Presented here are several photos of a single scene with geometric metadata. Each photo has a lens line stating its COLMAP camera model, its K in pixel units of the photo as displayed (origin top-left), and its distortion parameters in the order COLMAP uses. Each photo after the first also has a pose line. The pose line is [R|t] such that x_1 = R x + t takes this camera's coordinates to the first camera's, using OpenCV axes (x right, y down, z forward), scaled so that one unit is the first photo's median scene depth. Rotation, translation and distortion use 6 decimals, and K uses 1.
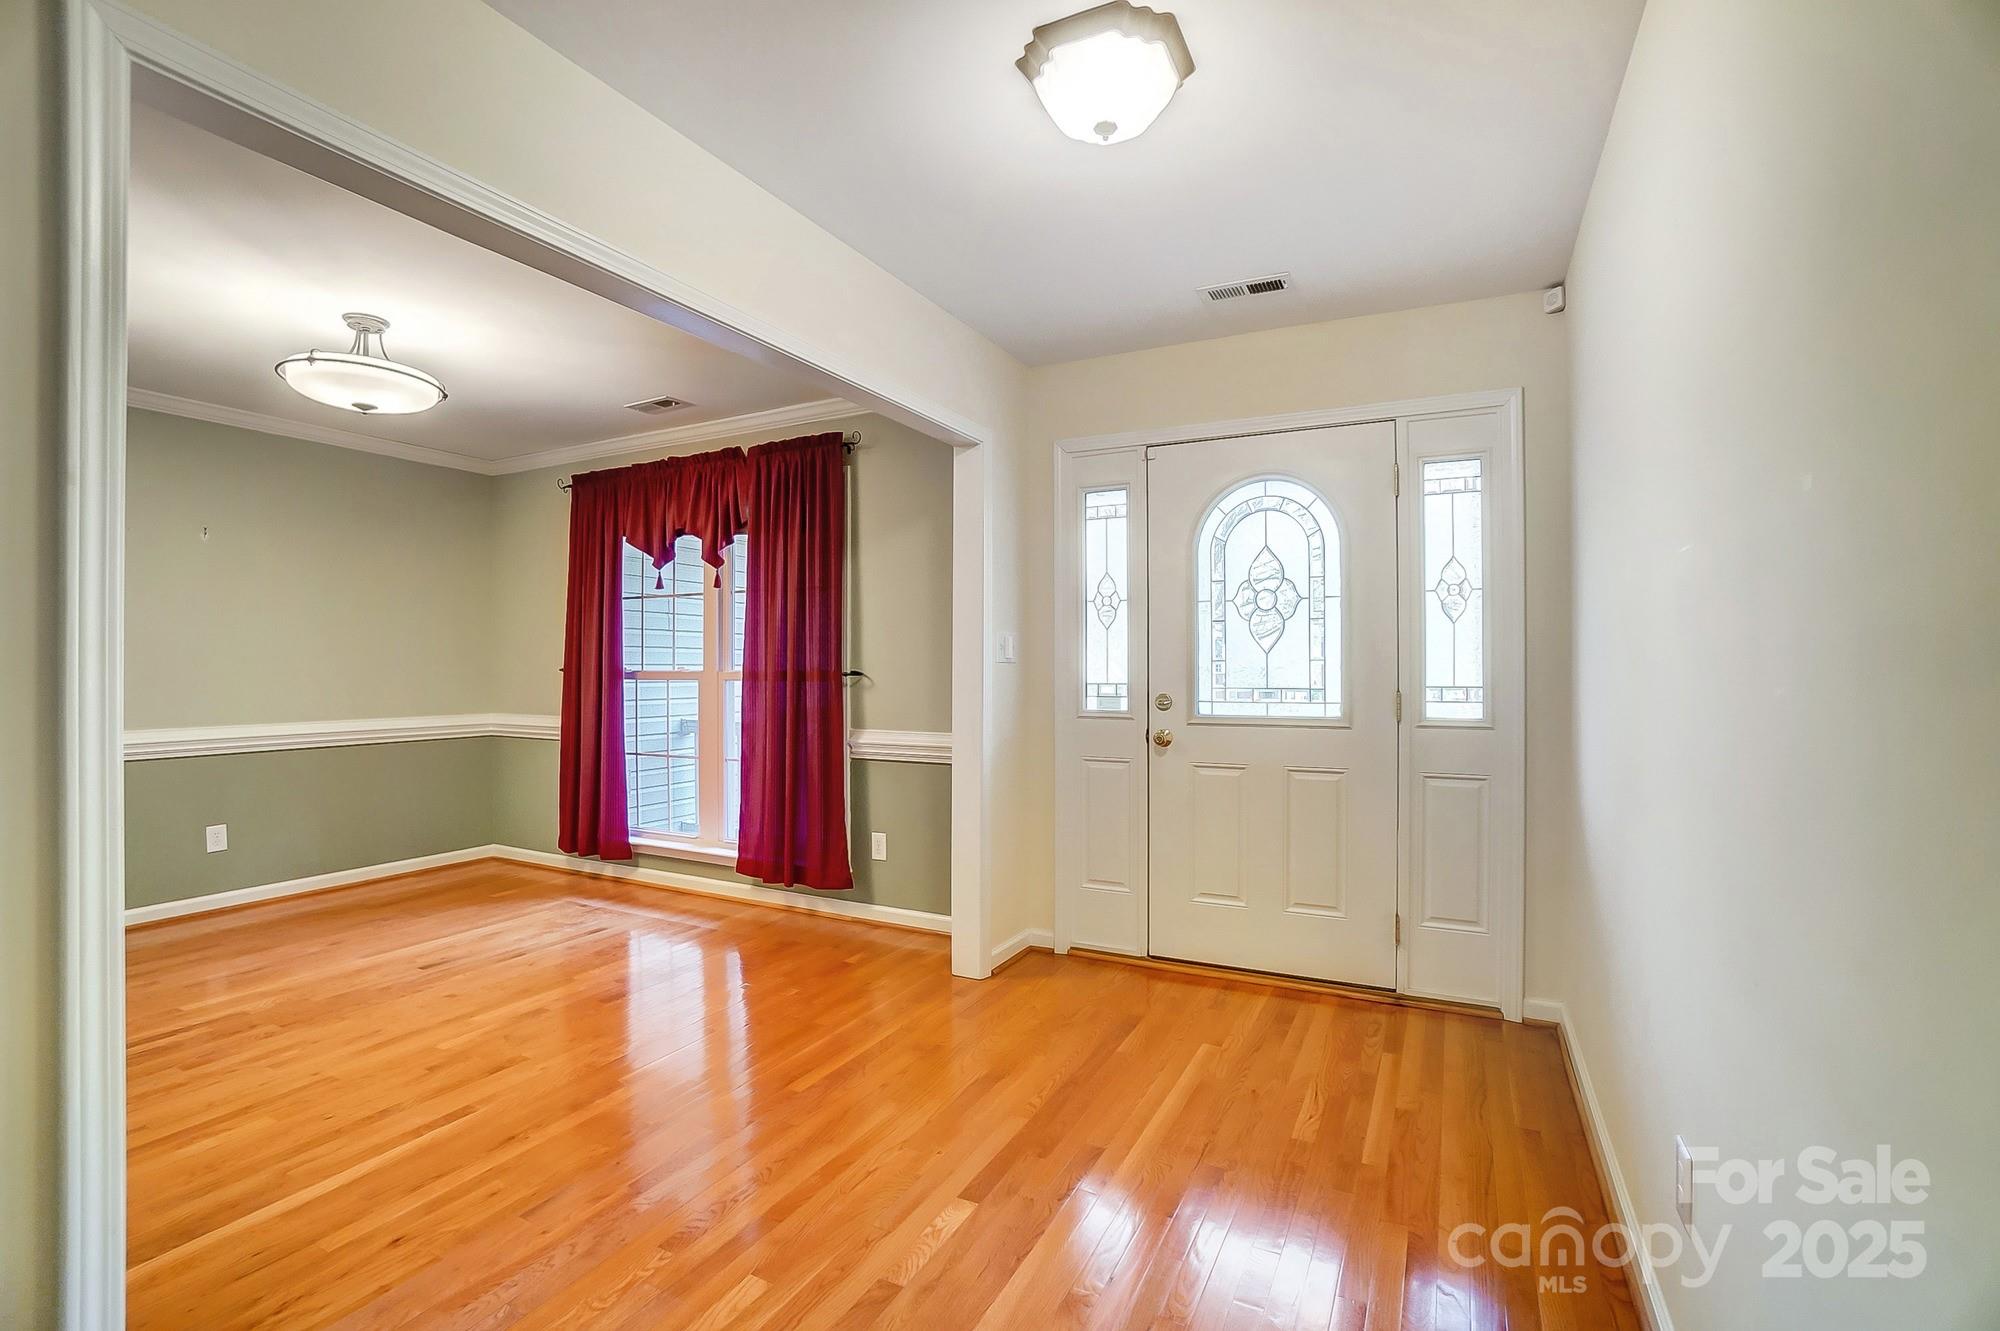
lens RADIAL K [[895.0, 0, 996.7], [0, 895.0, 667.7], [0, 0, 1]] dist [-0.051188, 0.015279]
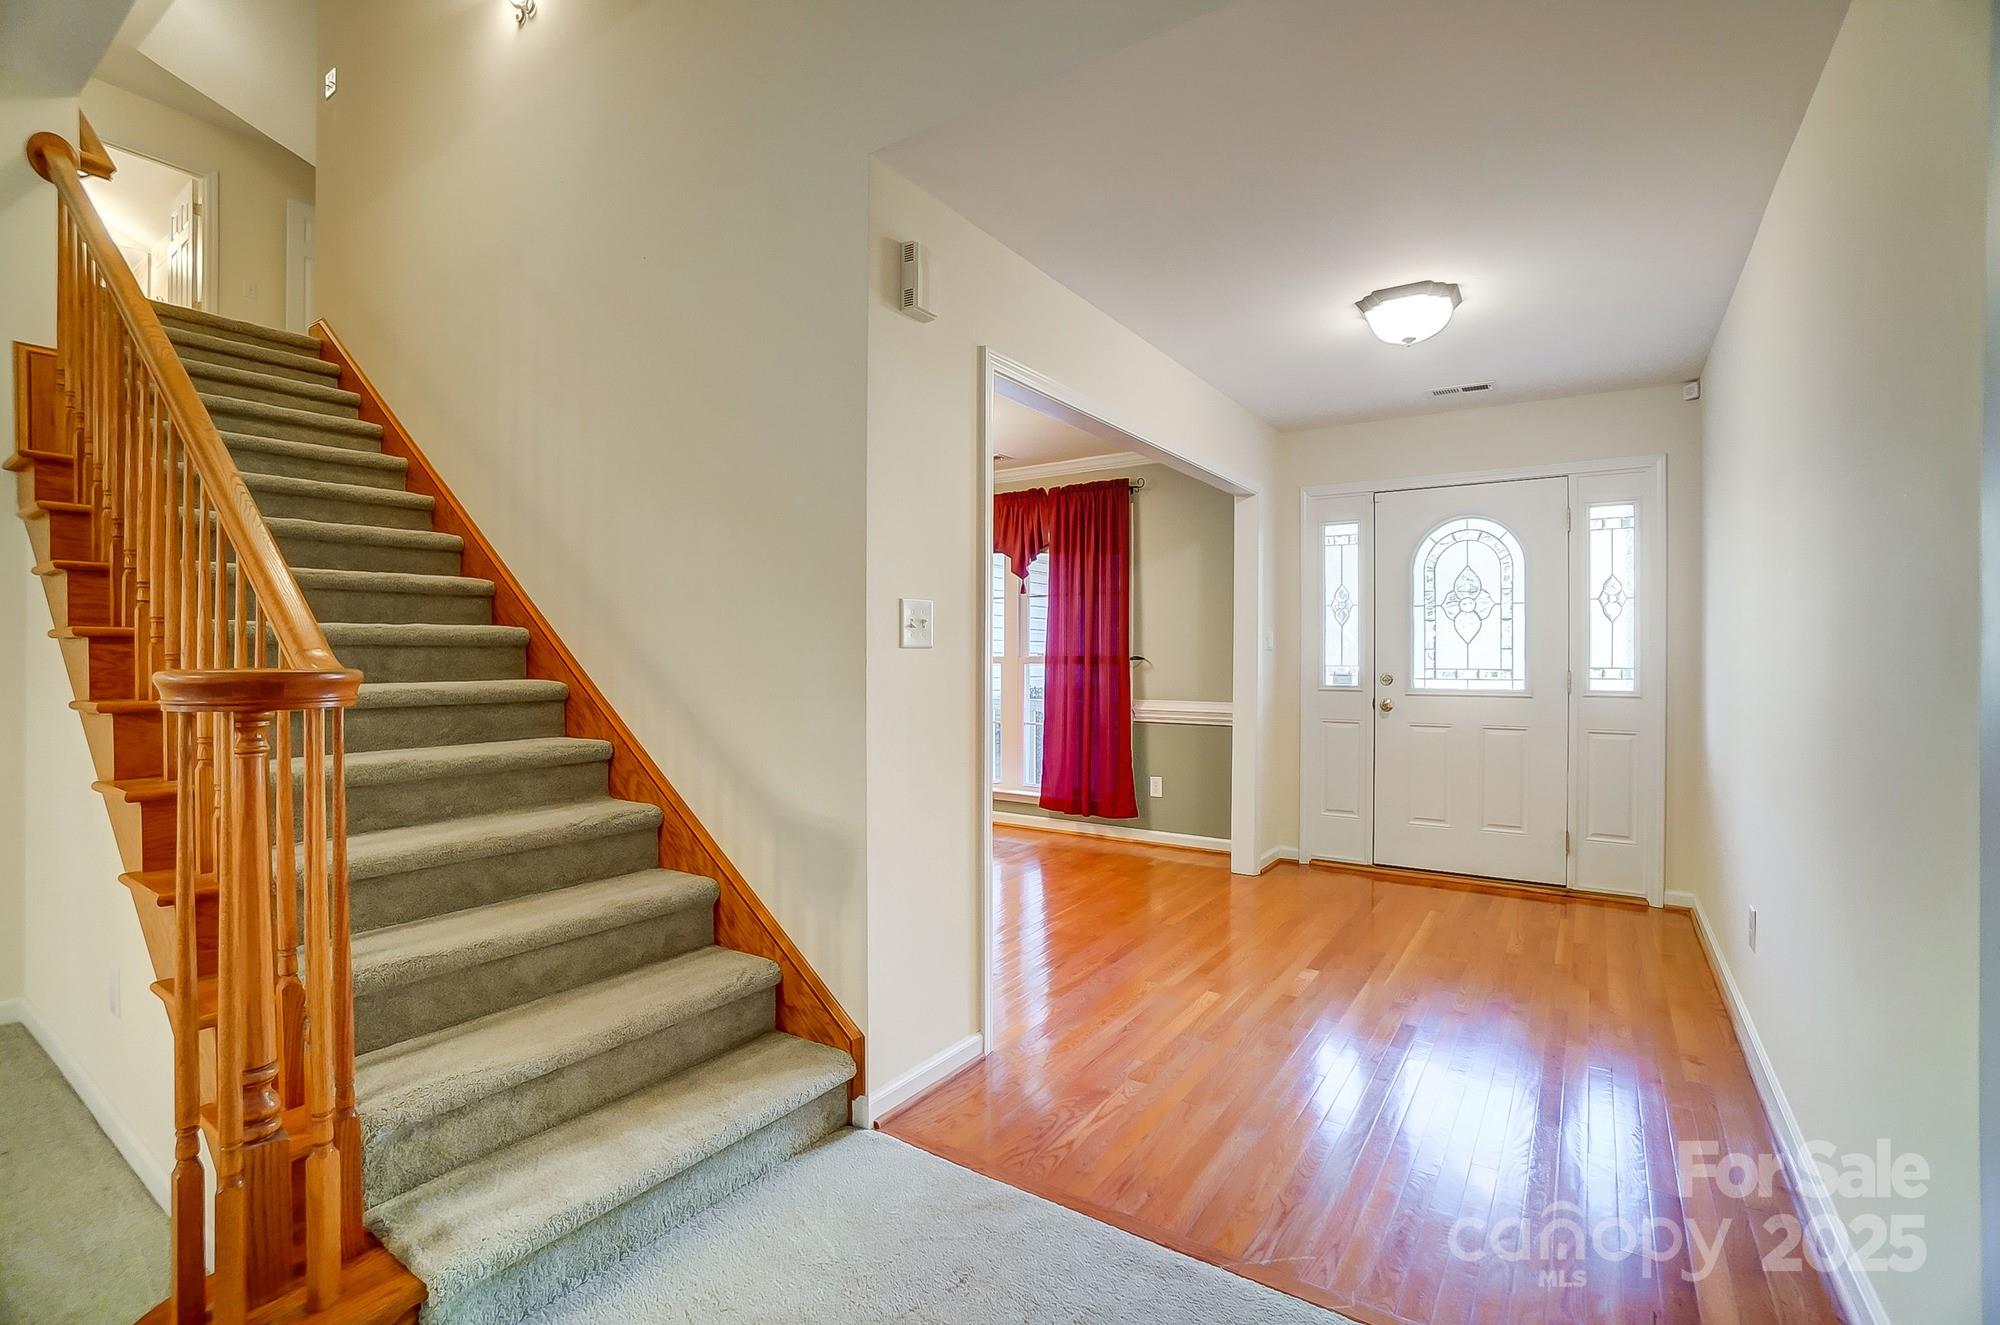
lens RADIAL K [[895.0, 0, 1000.8], [0, 895.0, 662.8], [0, 0, 1]] dist [-0.051188, 0.015279]
pose [[0.993059, 0.002706, -0.117586, -0.250639], [-0.001756, 0.999965, 0.008183, 0.003133], [0.117604, -0.007920, 0.993029, -0.437635]]
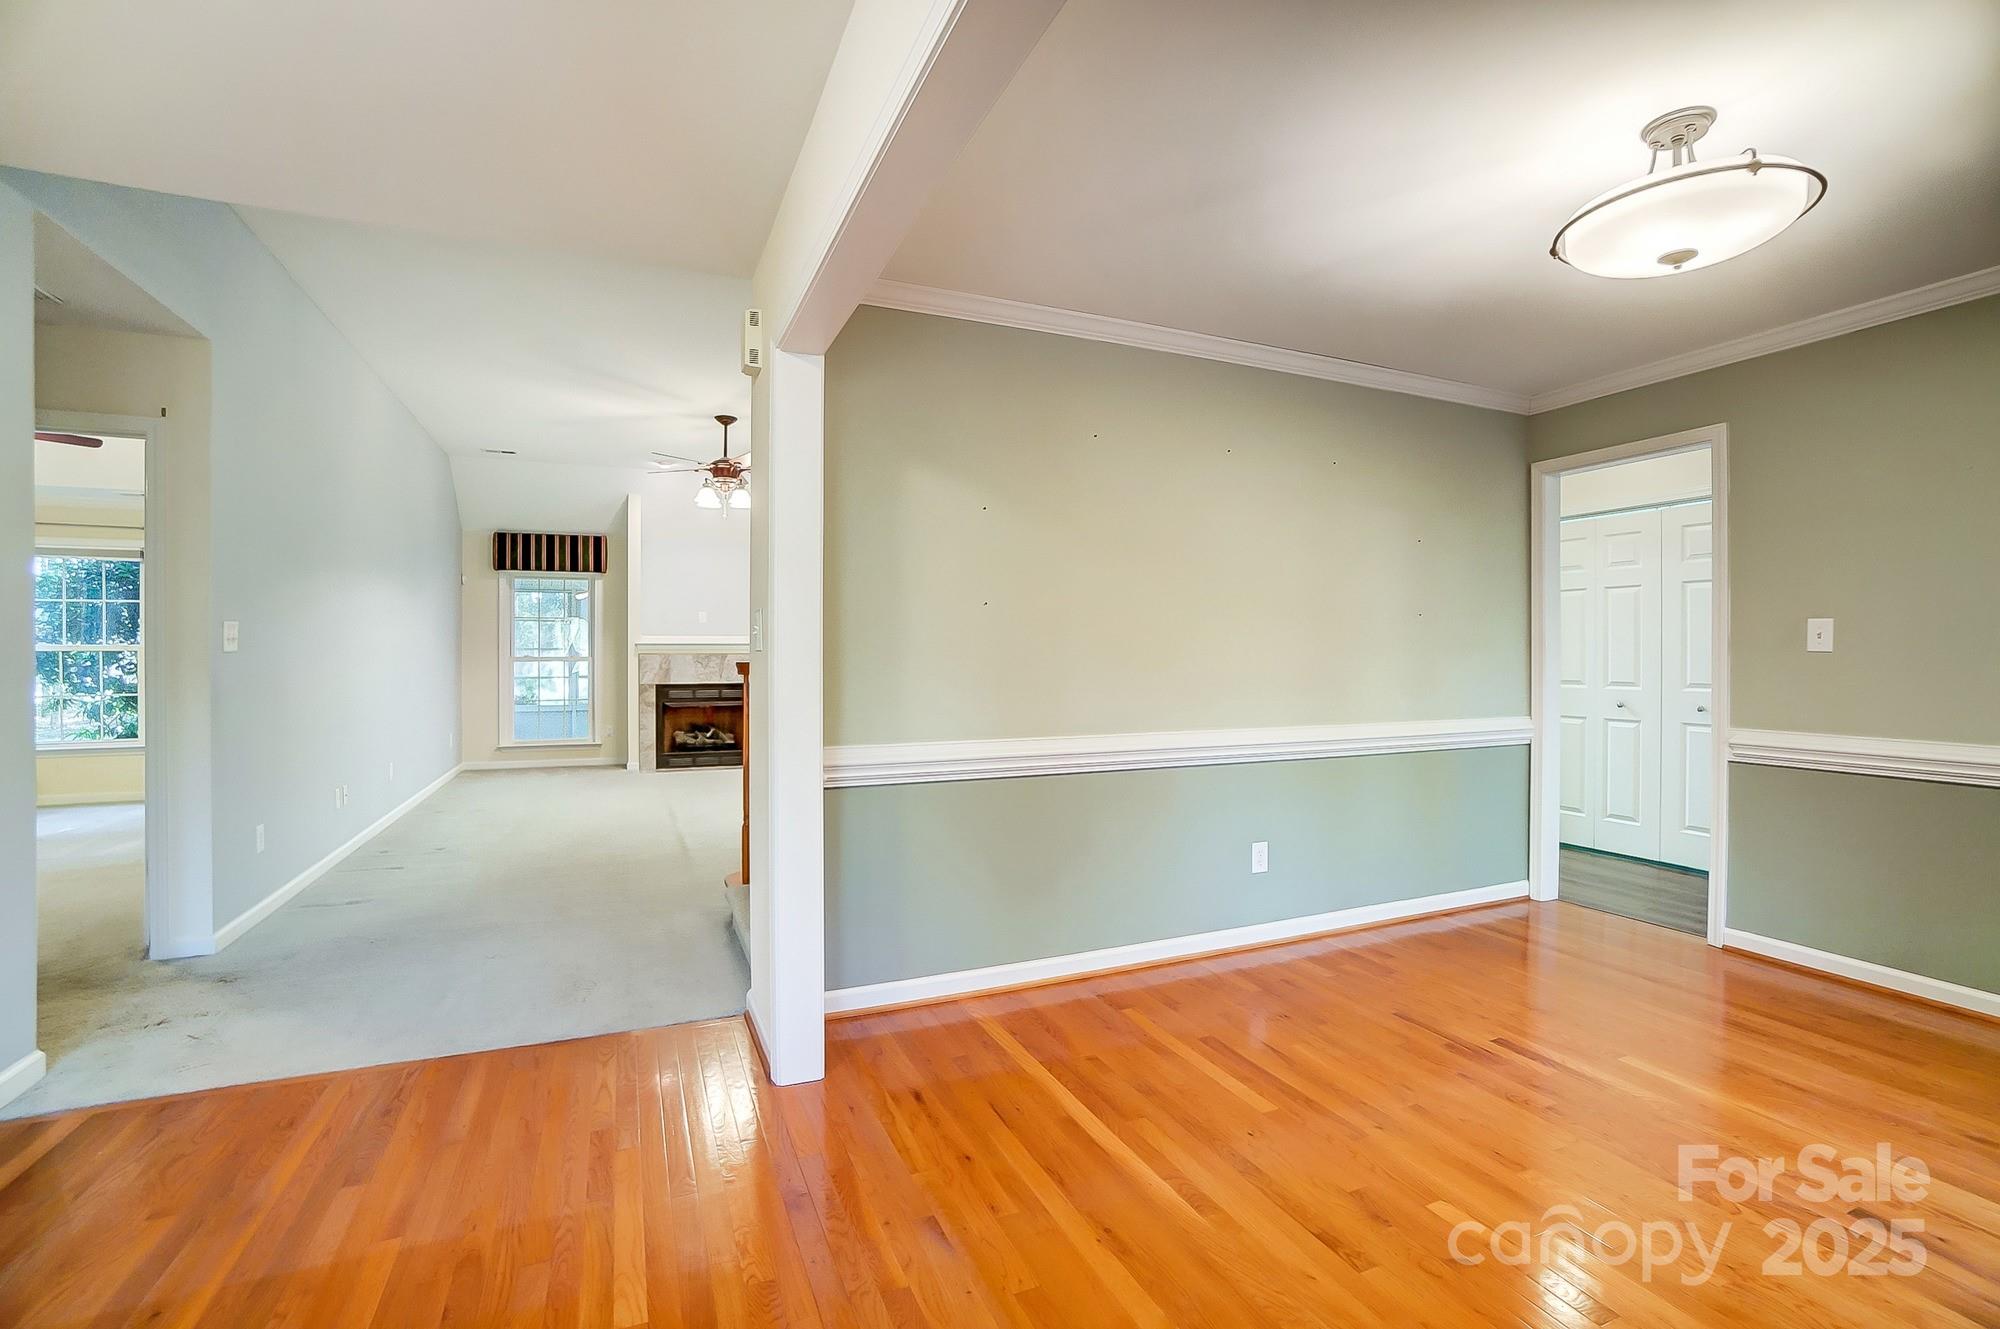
lens RADIAL K [[895.0, 0, 989.3], [0, 895.0, 658.9], [0, 0, 1]] dist [-0.051188, 0.015279]
pose [[-0.648423, 0.004816, -0.761265, 0.090060], [-0.000239, 0.999979, 0.006530, -0.001486], [0.761280, 0.004416, -0.648408, 0.946847]]
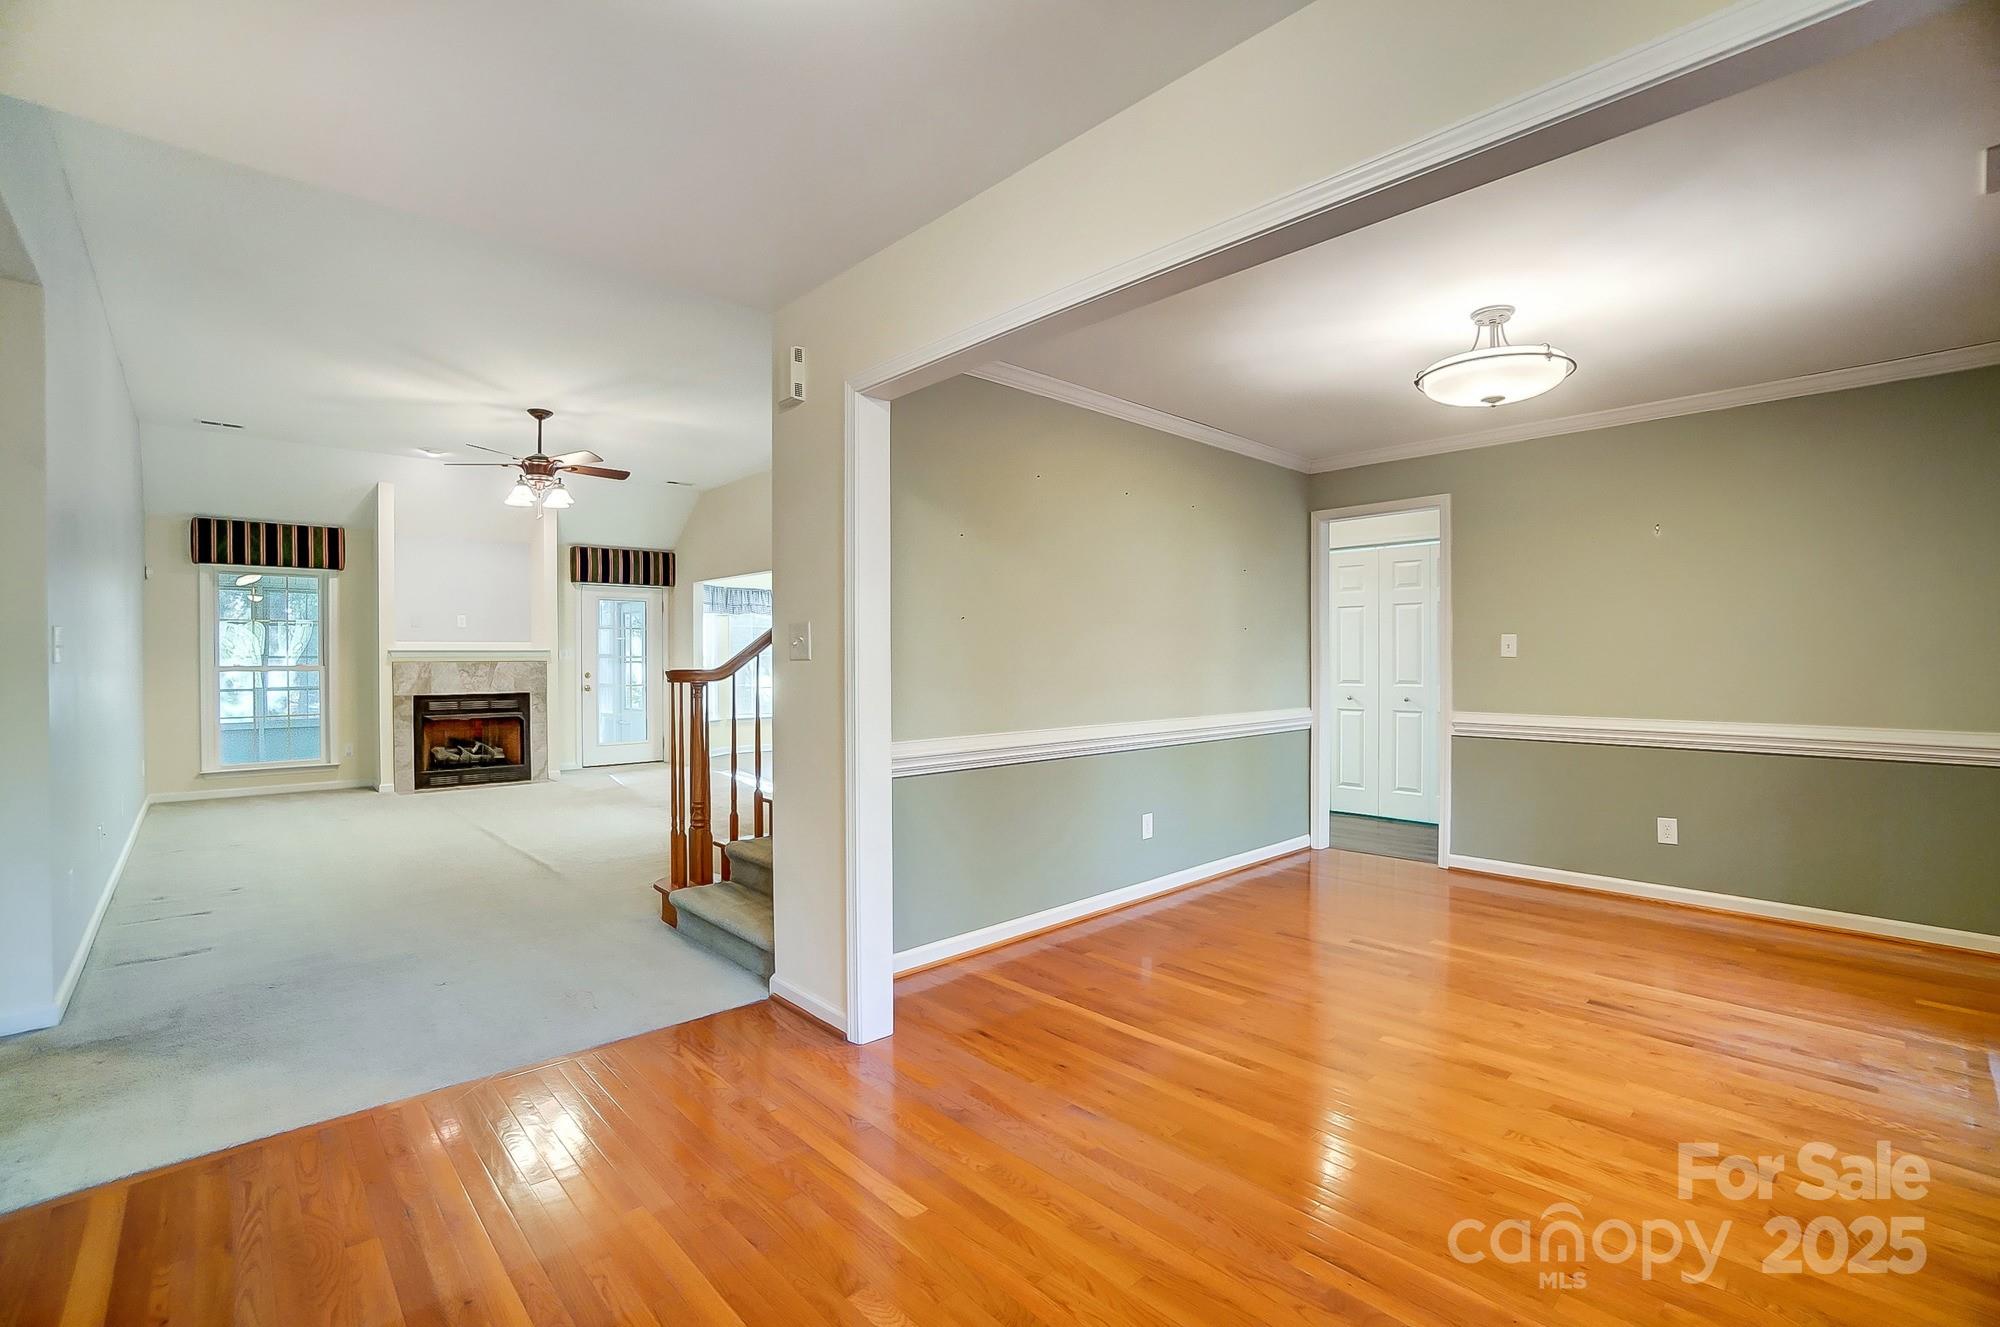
lens RADIAL K [[895.0, 0, 998.7], [0, 895.0, 667.7], [0, 0, 1]] dist [-0.051188, 0.015279]
pose [[-0.348531, 0.012253, -0.937217, 0.376542], [0.003223, 0.999924, 0.011875, -0.006153], [0.937292, 0.001118, -0.348545, 0.754136]]
